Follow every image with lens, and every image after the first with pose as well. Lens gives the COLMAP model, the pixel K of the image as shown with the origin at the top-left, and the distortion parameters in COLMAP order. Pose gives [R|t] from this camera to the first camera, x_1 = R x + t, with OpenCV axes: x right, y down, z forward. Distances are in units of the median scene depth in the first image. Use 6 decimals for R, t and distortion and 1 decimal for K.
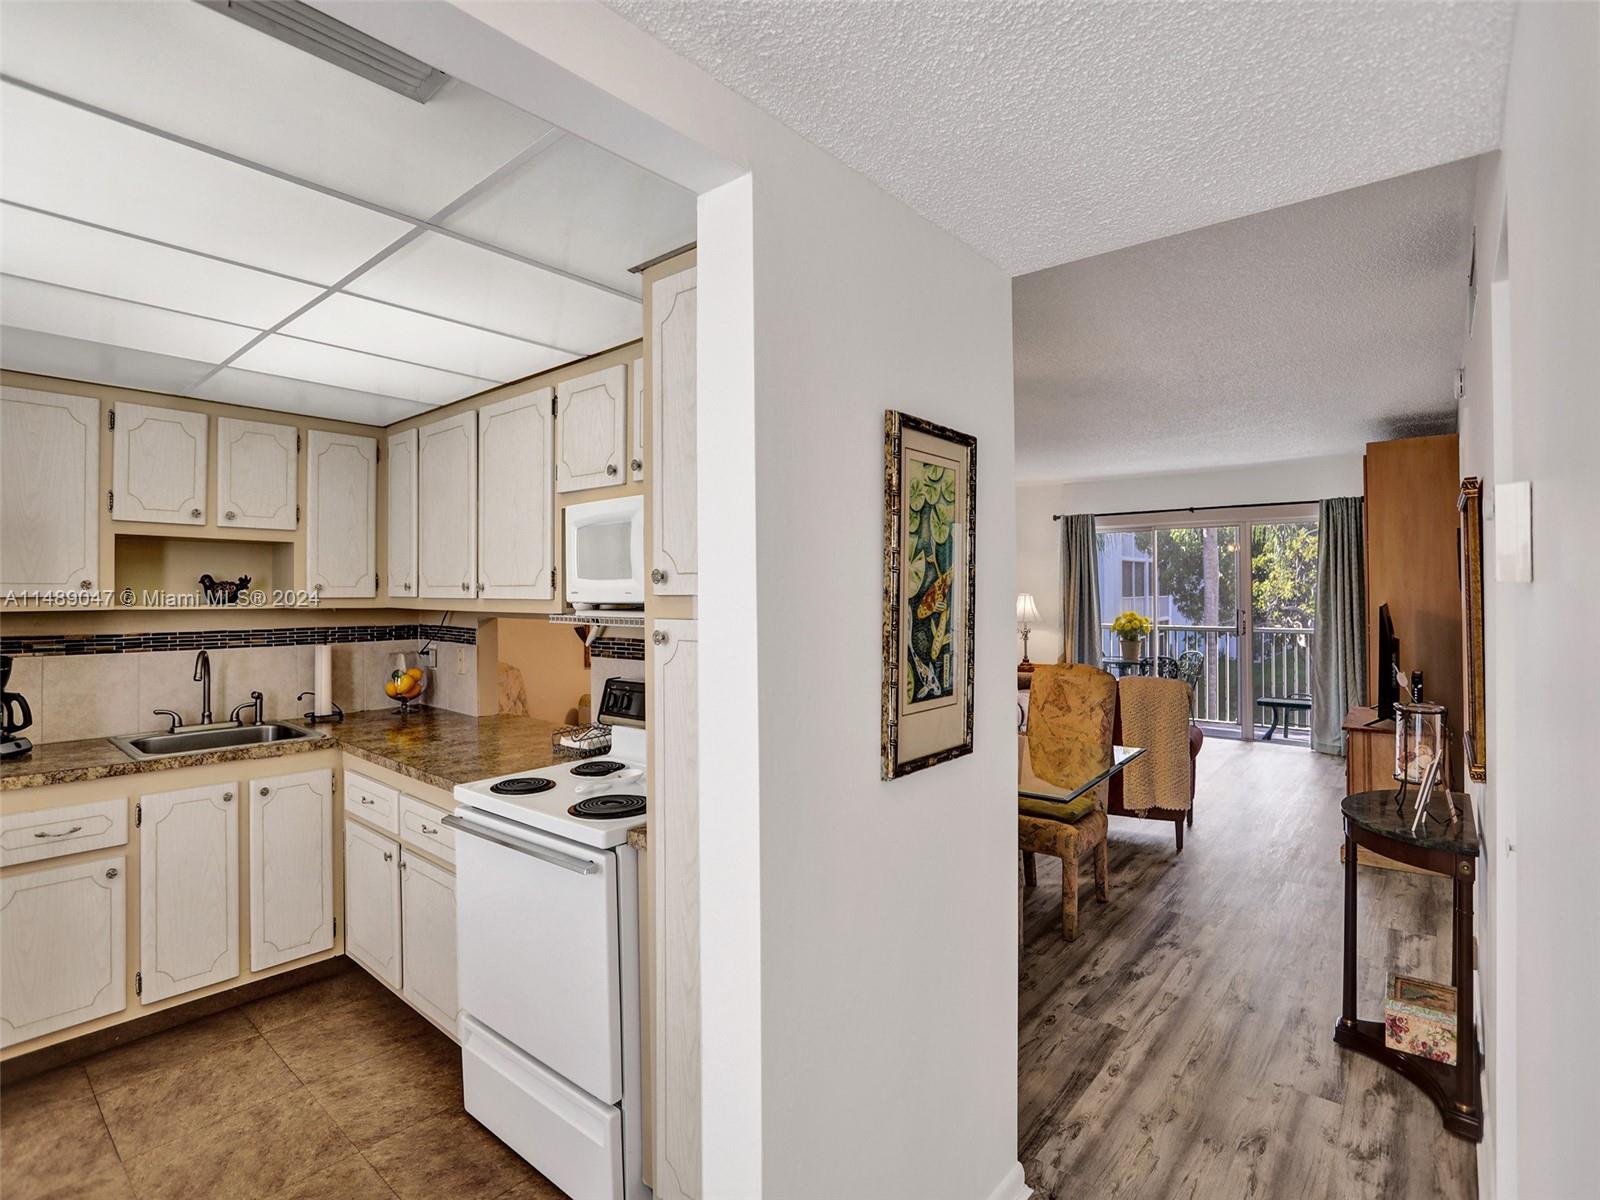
lens RADIAL K [[808.4, 0, 818.2], [0, 808.4, 574.6], [0, 0, 1]] dist [-0.065876, 0.024654]
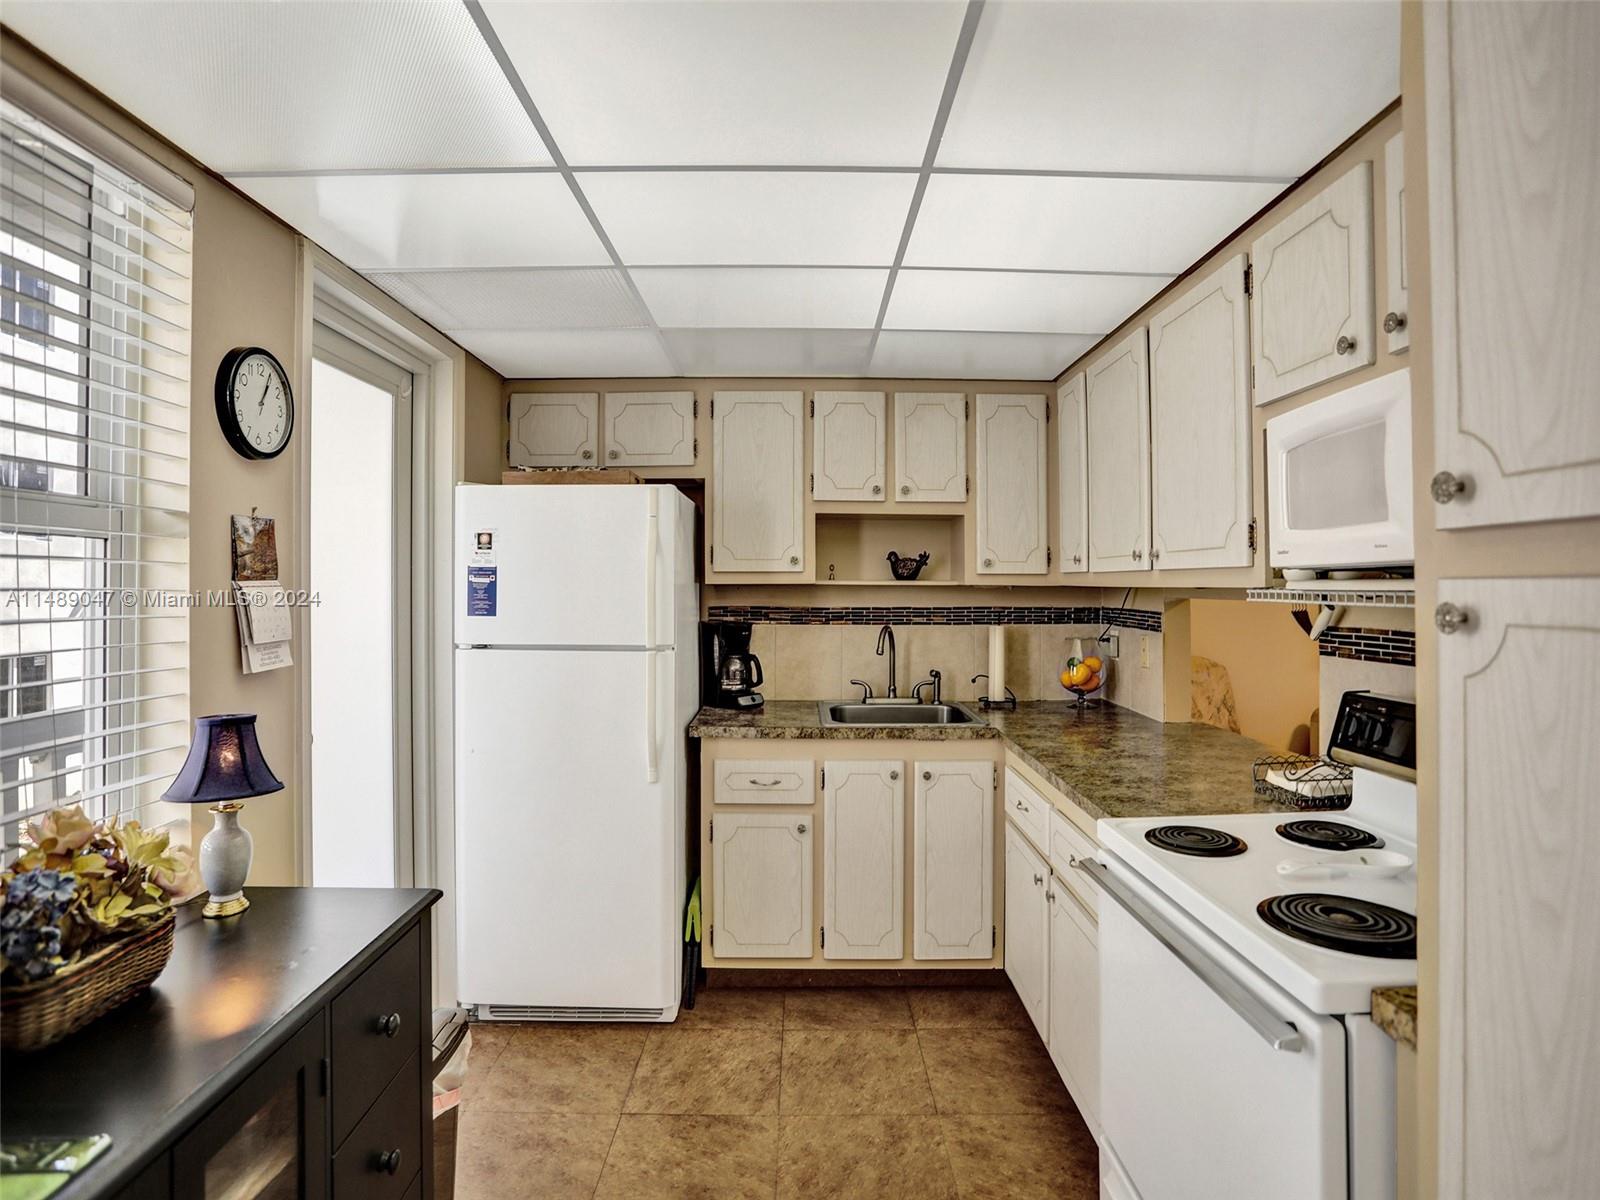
lens RADIAL K [[808.4, 0, 790.1], [0, 808.4, 575.2], [0, 0, 1]] dist [-0.065876, 0.024654]
pose [[0.631599, -0.005580, -0.775275, -0.057542], [0.012102, 0.999923, 0.002663, 0.030753], [0.775201, -0.011064, 0.631618, 0.268460]]
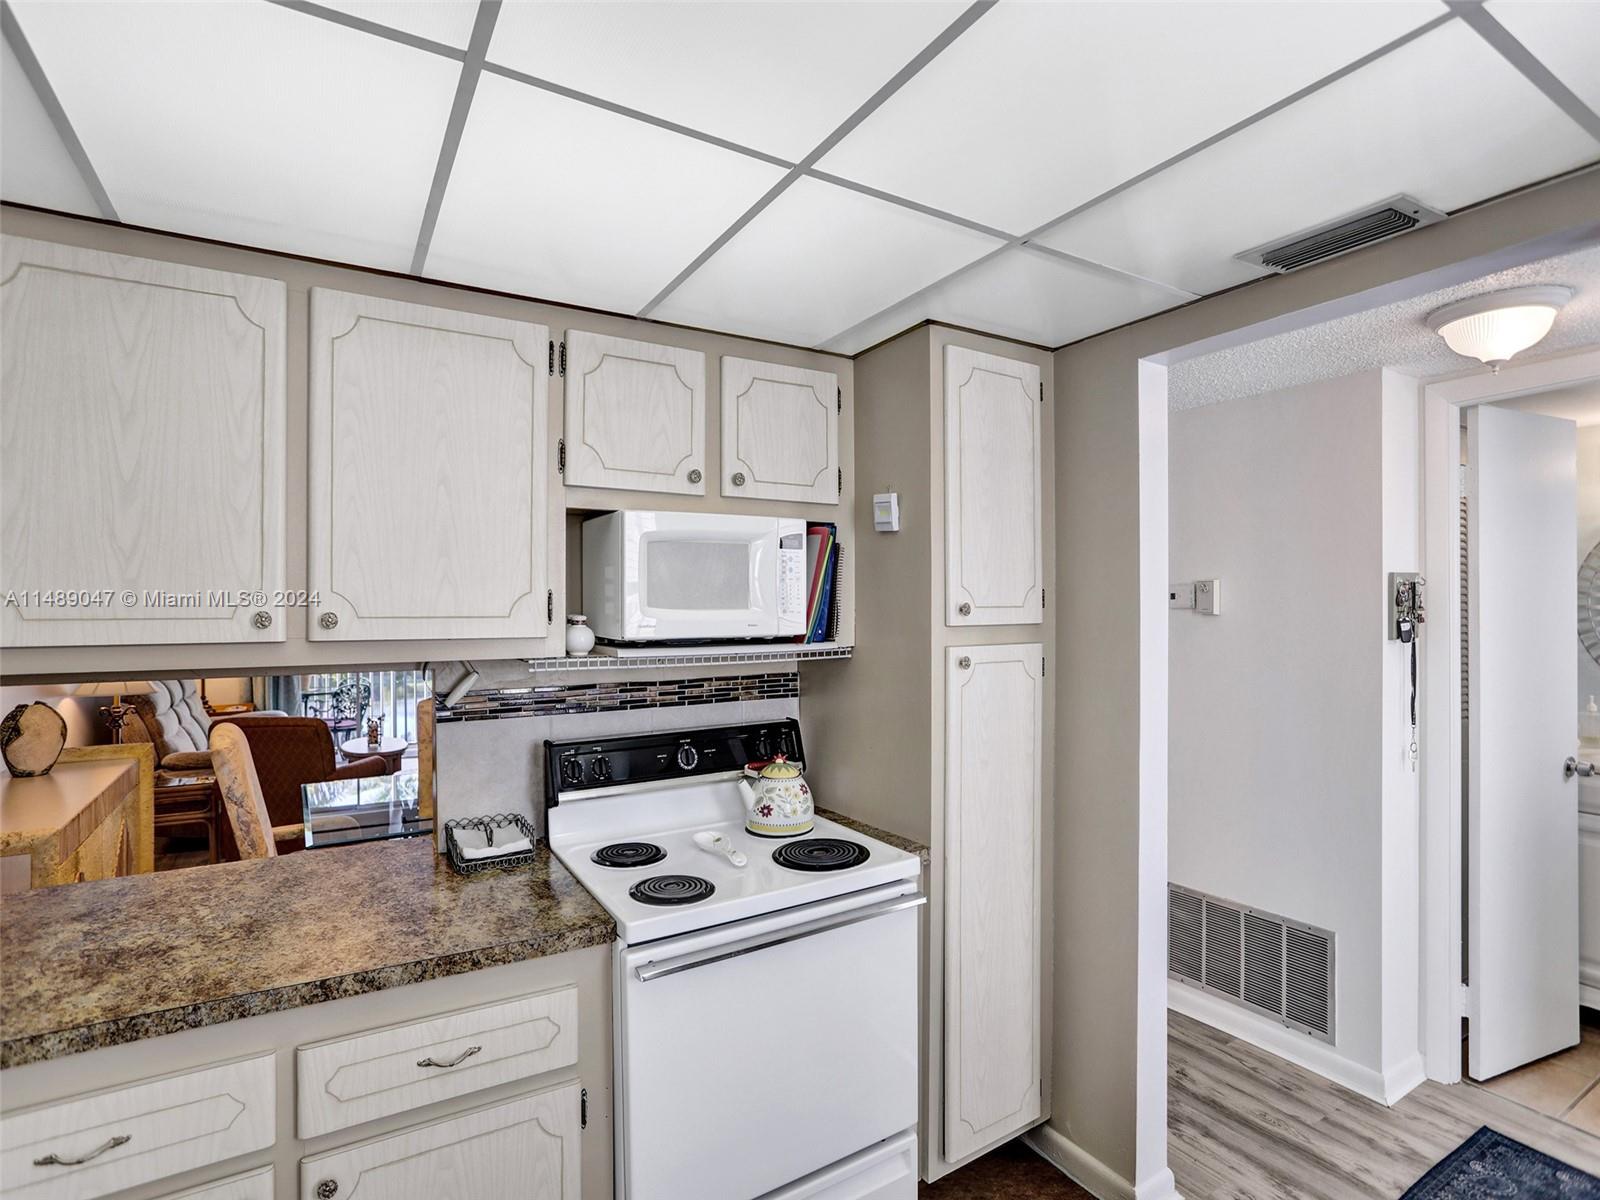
lens RADIAL K [[808.4, 0, 790.6], [0, 808.4, 598.8], [0, 0, 1]] dist [-0.065876, 0.024654]
pose [[0.326579, 0.018015, 0.944998, -0.876729], [-0.016016, 0.999780, -0.013524, 0.004373], [-0.945034, -0.010718, 0.326796, 0.556332]]
